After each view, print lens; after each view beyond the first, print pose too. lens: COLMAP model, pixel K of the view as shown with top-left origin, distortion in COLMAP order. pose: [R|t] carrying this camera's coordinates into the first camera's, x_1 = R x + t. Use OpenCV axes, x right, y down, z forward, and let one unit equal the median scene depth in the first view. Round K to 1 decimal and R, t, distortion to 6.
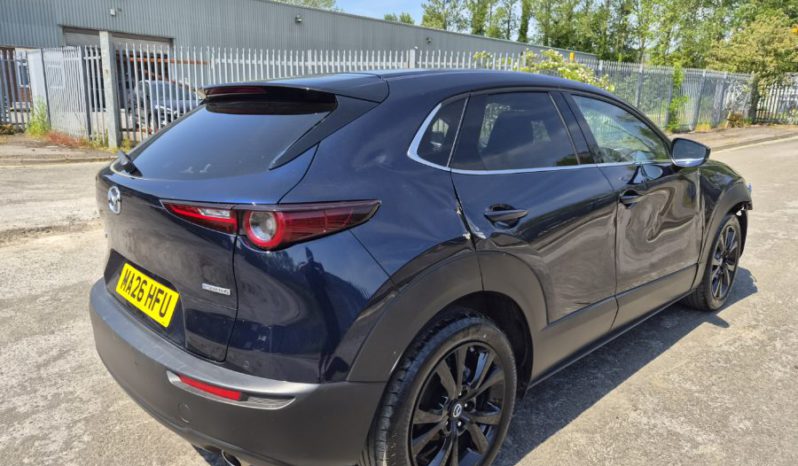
lens RADIAL K [[529.8, 0, 399.0], [0, 529.8, 233.0], [0, 0, 1]] dist [0.000828, -0.000872]
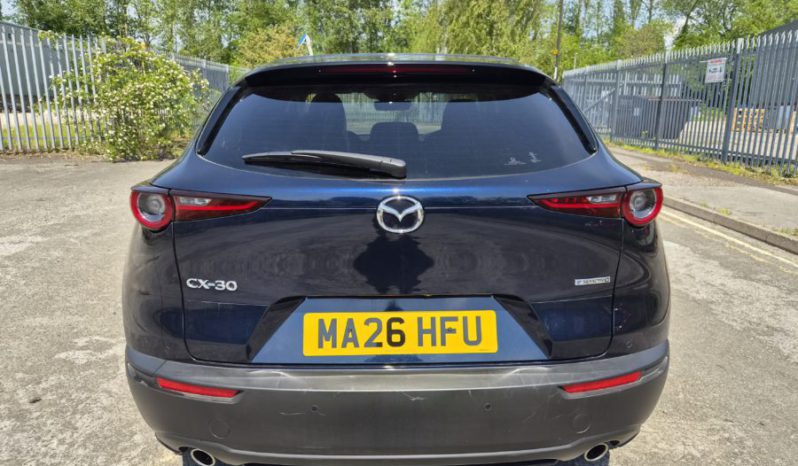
lens RADIAL K [[529.8, 0, 399.0], [0, 529.8, 233.0], [0, 0, 1]] dist [0.000828, -0.000872]
pose [[0.662390, -0.166510, 0.730420, -0.215753], [0.159906, 0.983942, 0.079291, -0.018701], [-0.731894, 0.064277, 0.678380, 0.103167]]
